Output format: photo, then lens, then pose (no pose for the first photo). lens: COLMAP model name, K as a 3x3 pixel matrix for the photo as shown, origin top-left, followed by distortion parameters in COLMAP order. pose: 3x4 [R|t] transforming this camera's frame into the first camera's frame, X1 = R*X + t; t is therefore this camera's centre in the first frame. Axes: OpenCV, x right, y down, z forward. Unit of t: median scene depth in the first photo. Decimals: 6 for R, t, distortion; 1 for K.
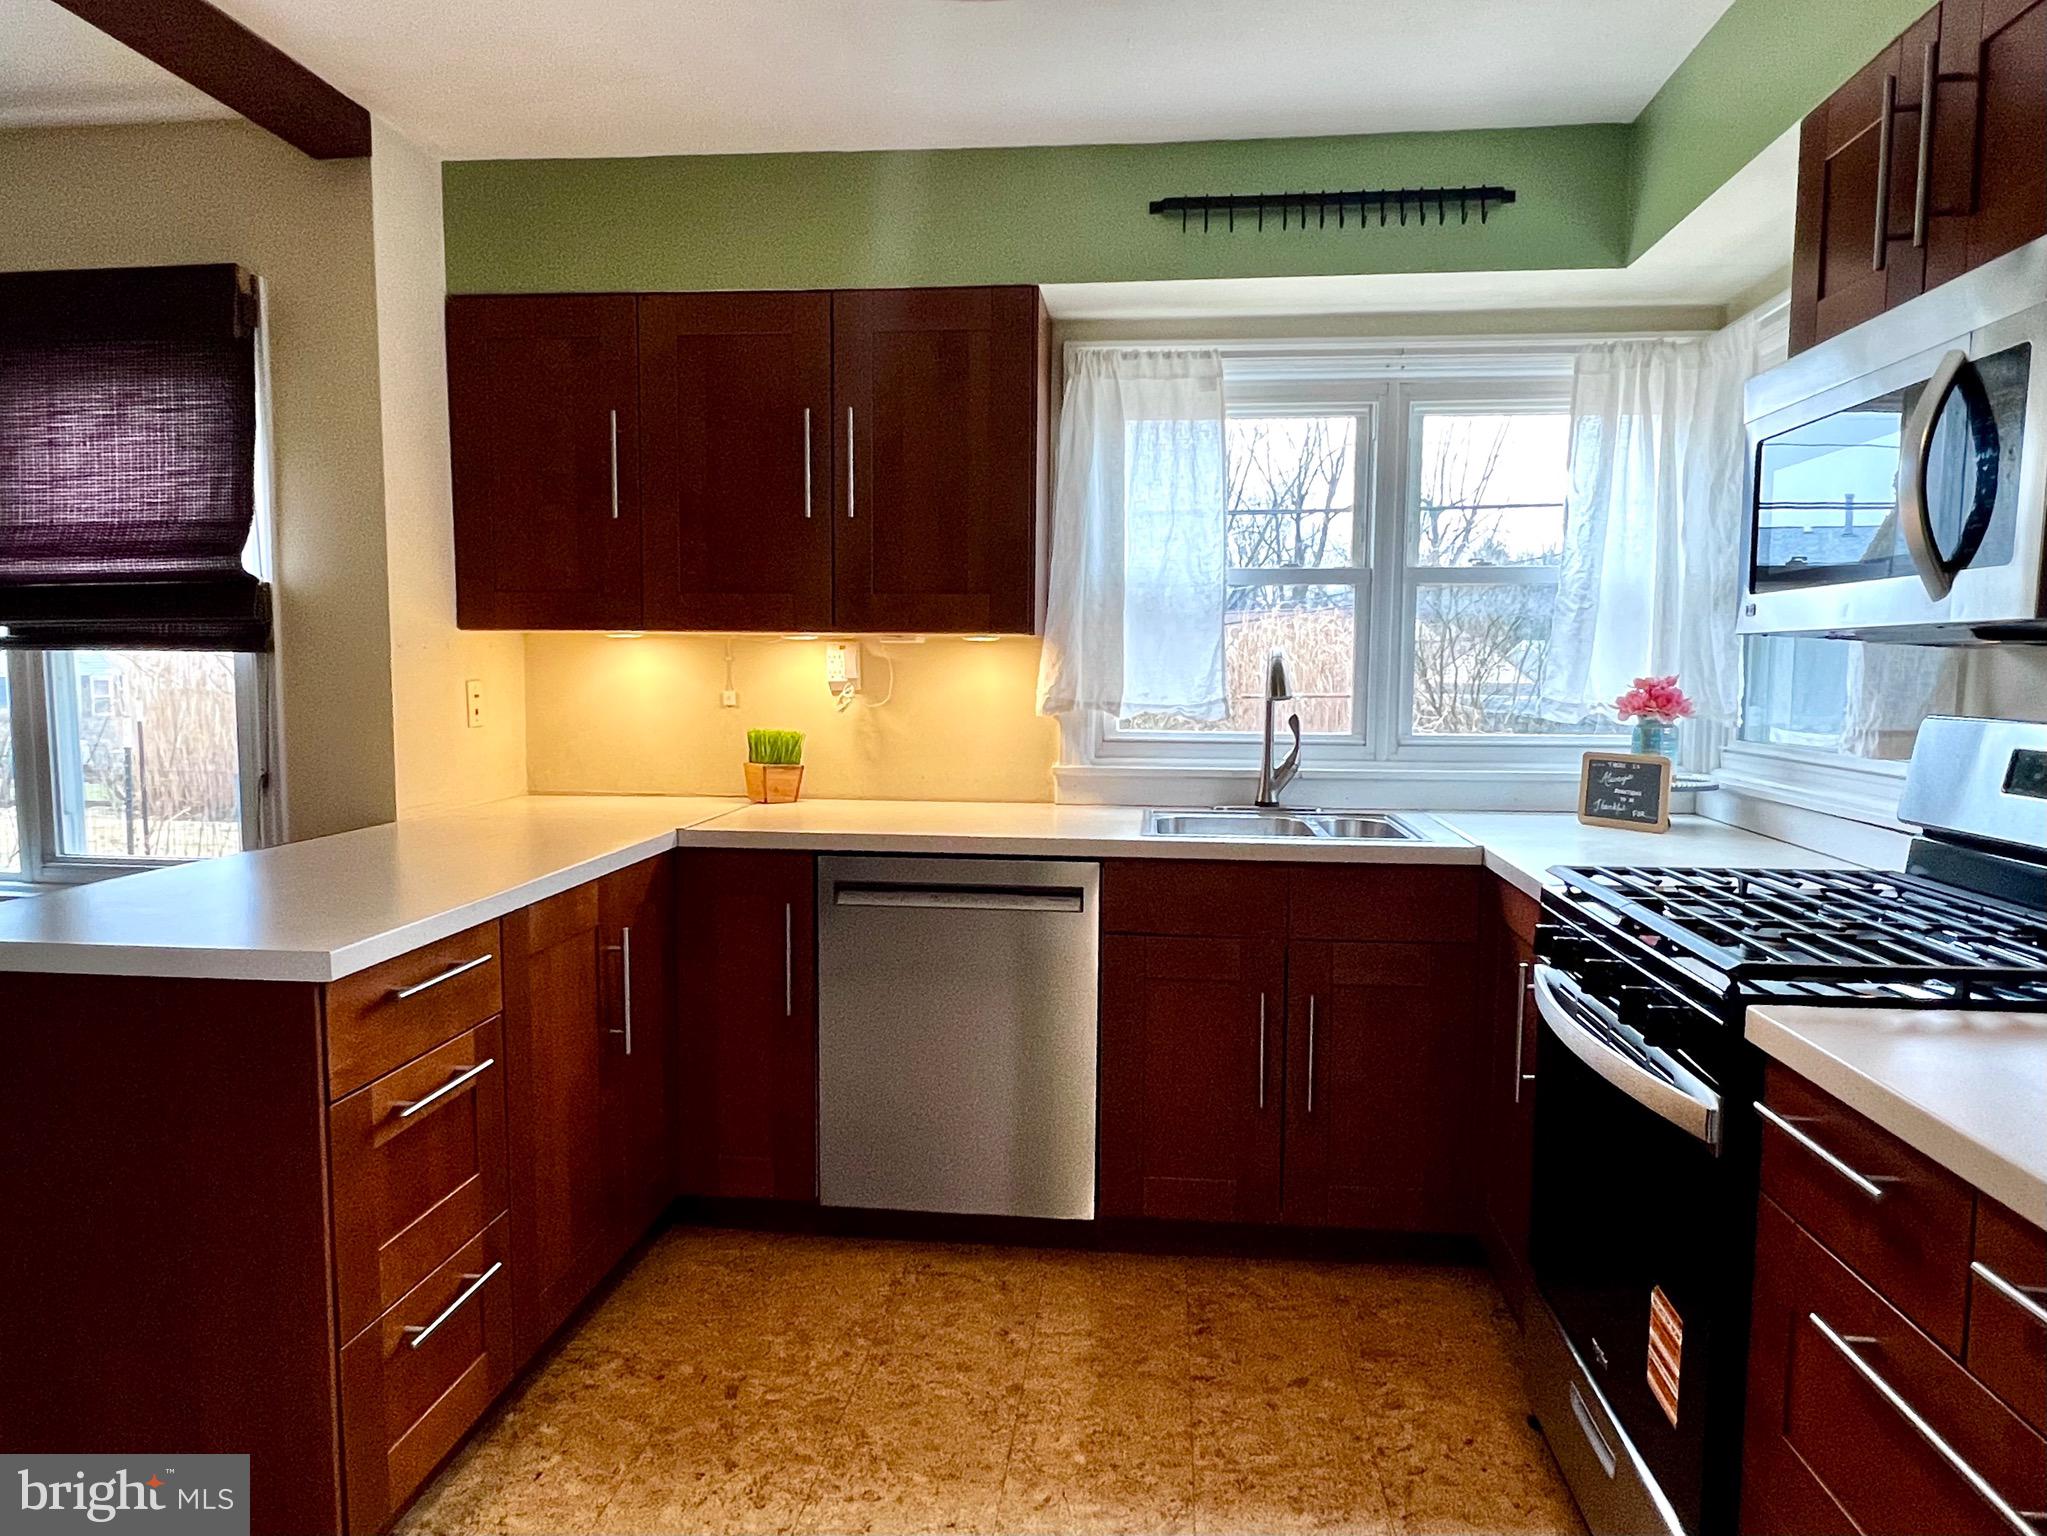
lens RADIAL K [[1333.8, 0, 1024.3], [0, 1333.8, 784.1], [0, 0, 1]] dist [-0.002554, 0.000239]
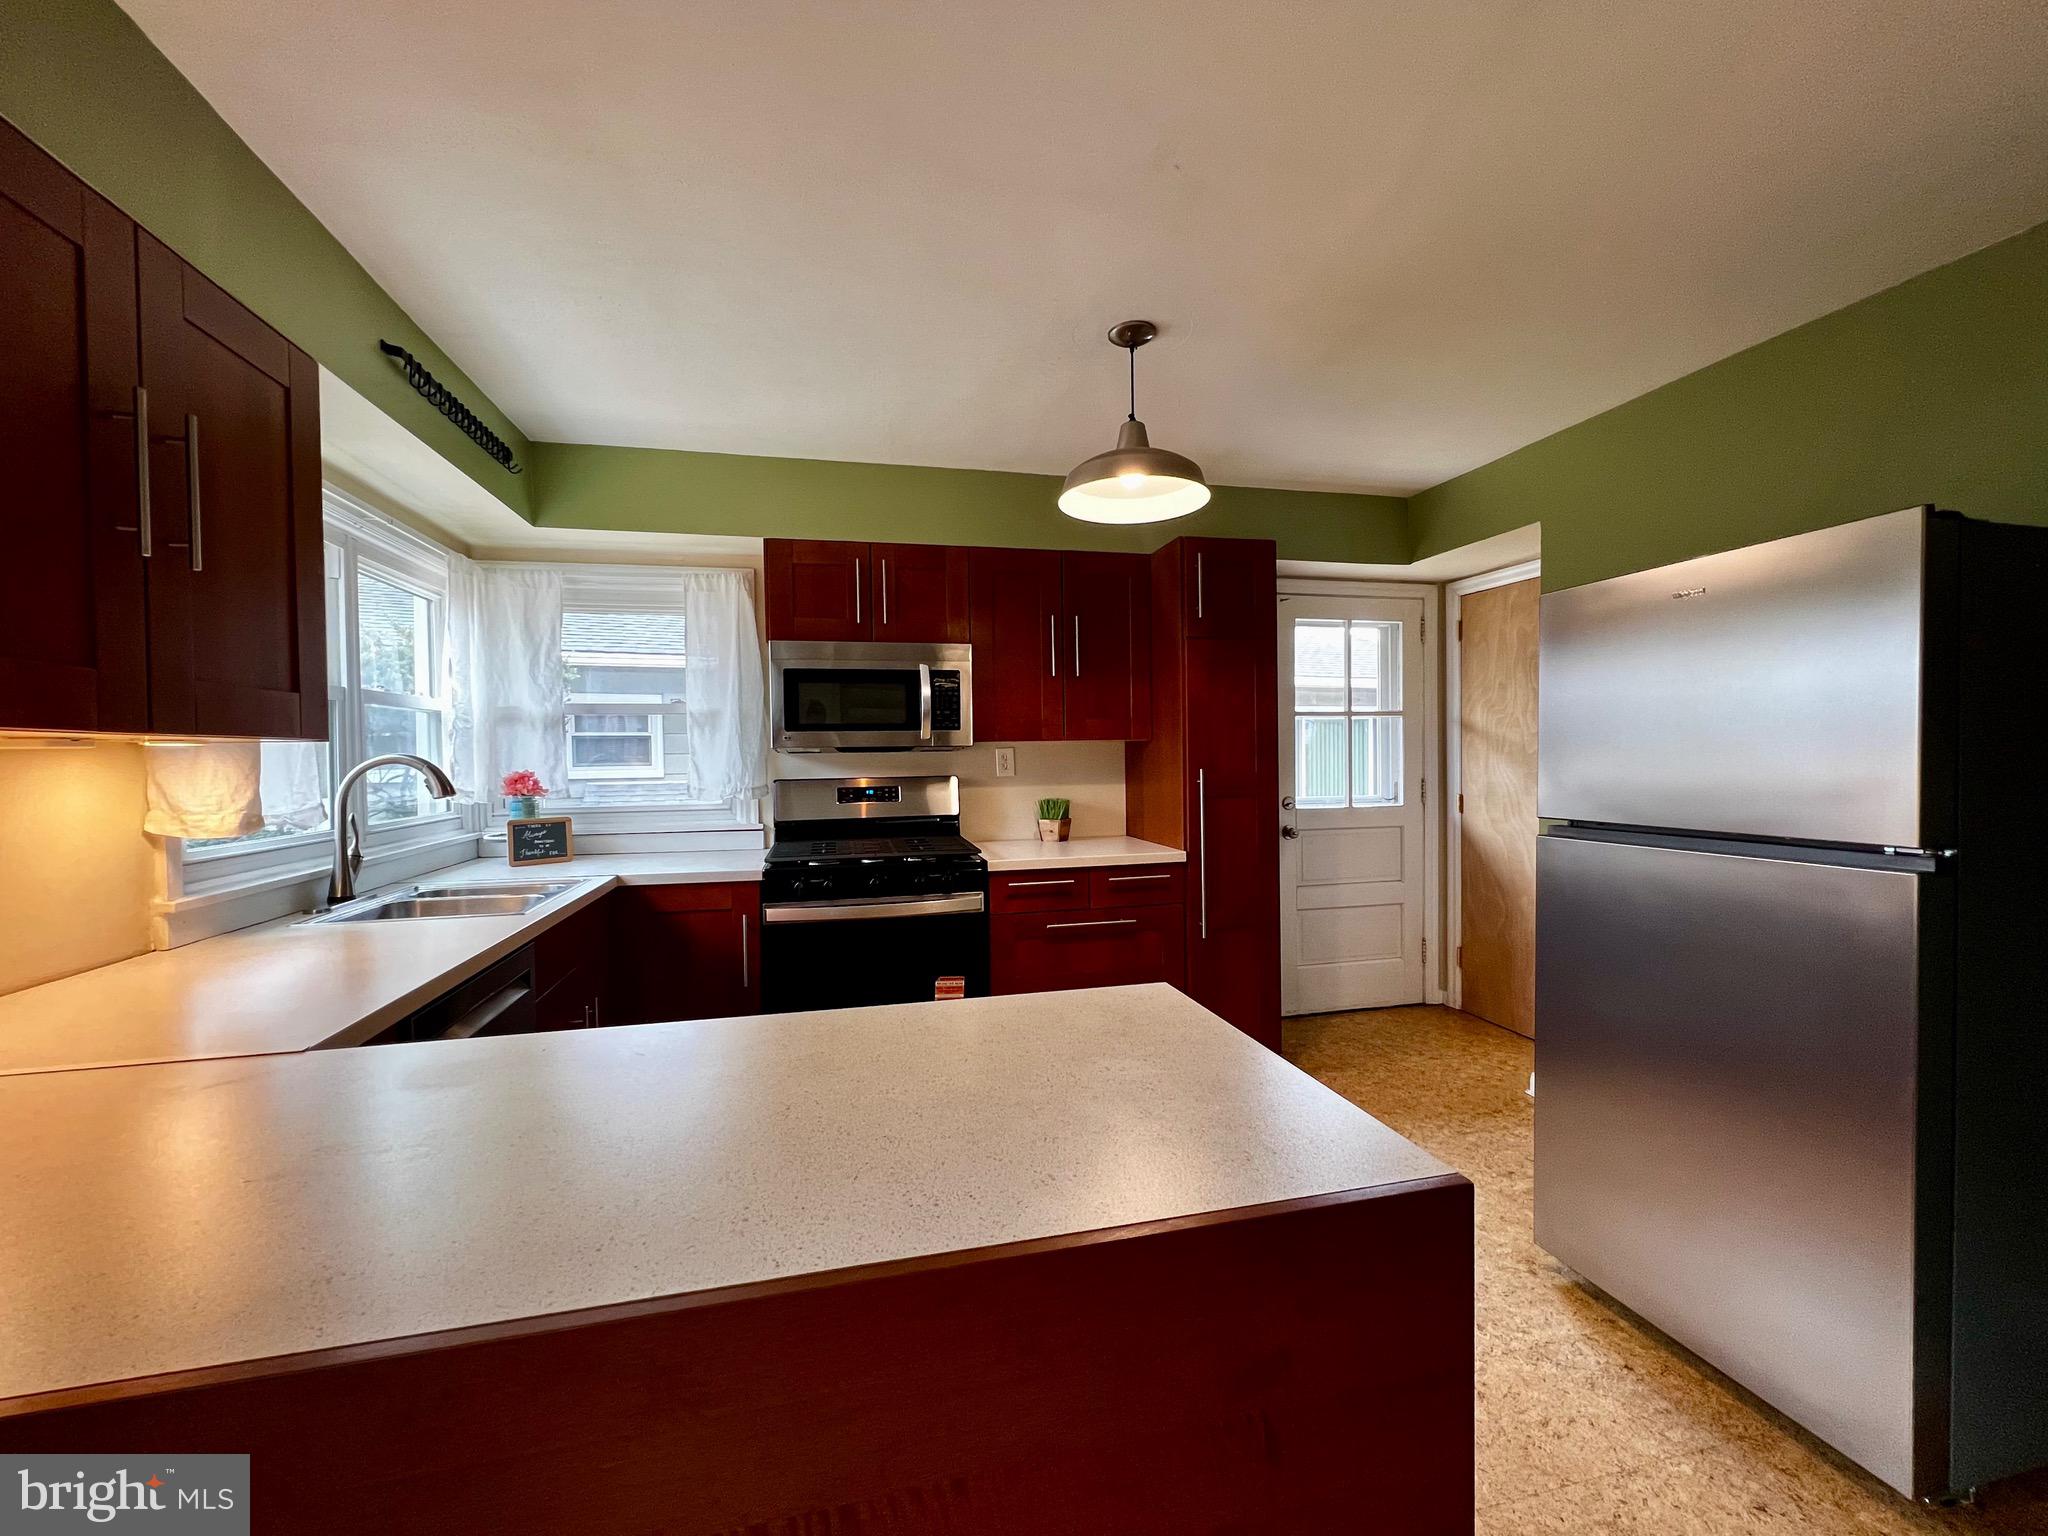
lens RADIAL K [[827.6, 0, 1027.7], [0, 827.6, 774.0], [0, 0, 1]] dist [-0.001961, 0.000589]
pose [[-0.333412, -0.025293, 0.942442, -0.734506], [0.092335, 0.993958, 0.059341, -0.085077], [-0.938249, 0.106806, -0.329062, 0.796412]]
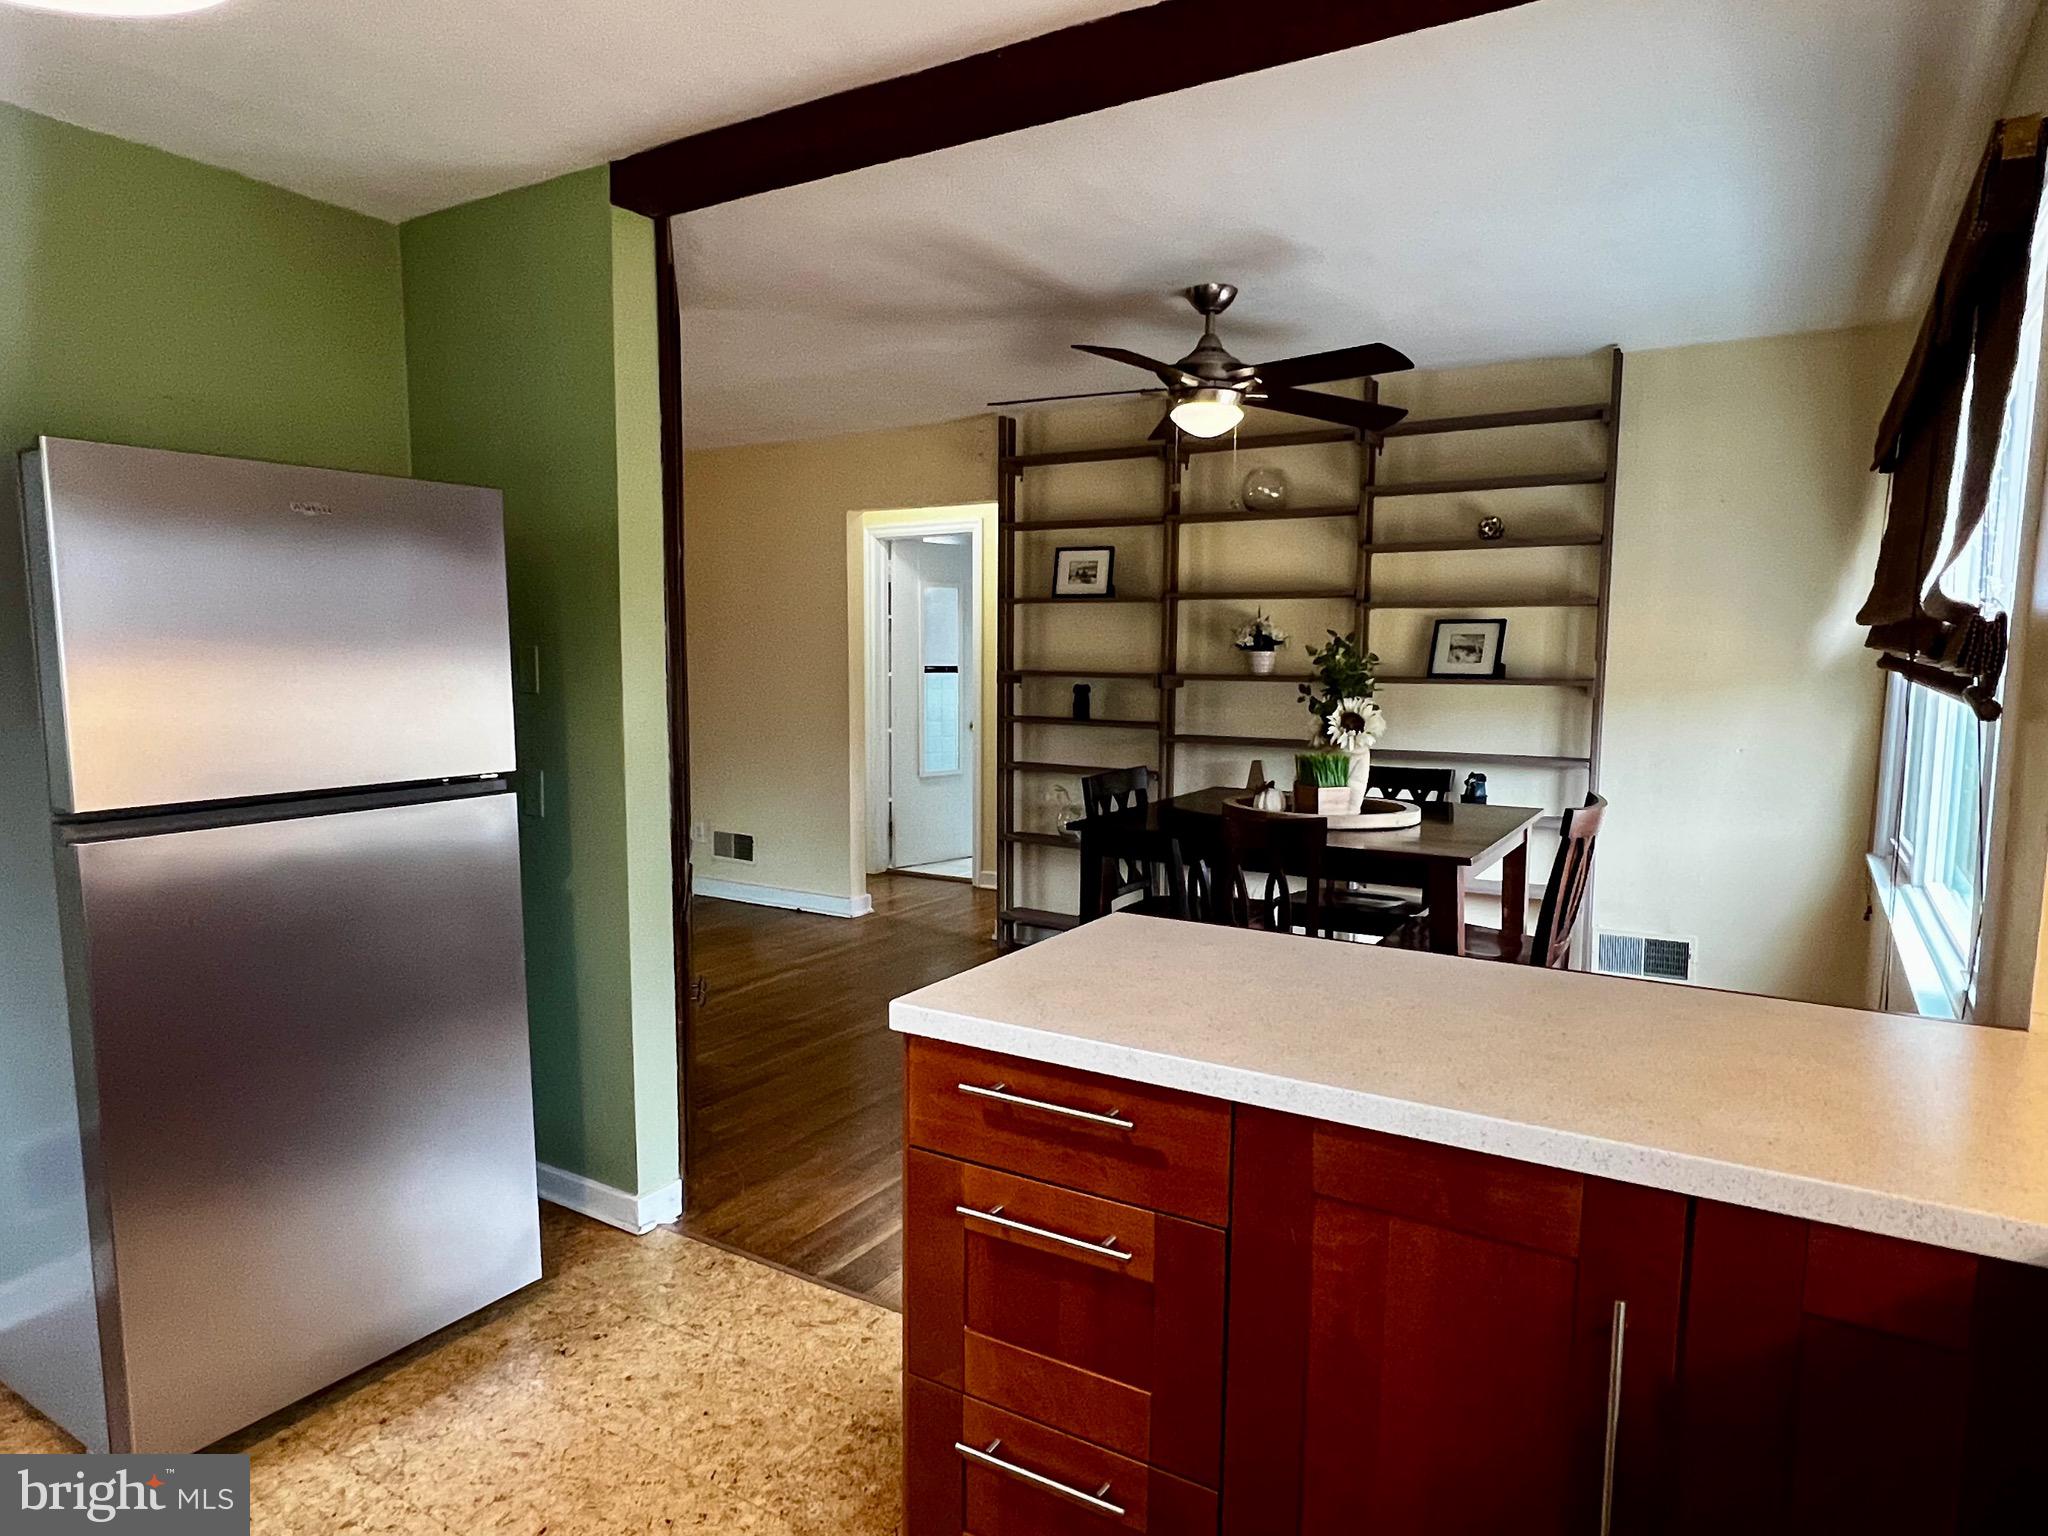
lens RADIAL K [[1241.5, 0, 1027.0], [0, 1241.5, 777.8], [0, 0, 1]] dist [-0.007897, 0.004159]
pose [[-0.437492, 0.088702, -0.894837, 0.173905], [-0.091509, 0.985565, 0.142435, -0.119430], [0.894554, 0.144200, -0.423060, 0.859767]]
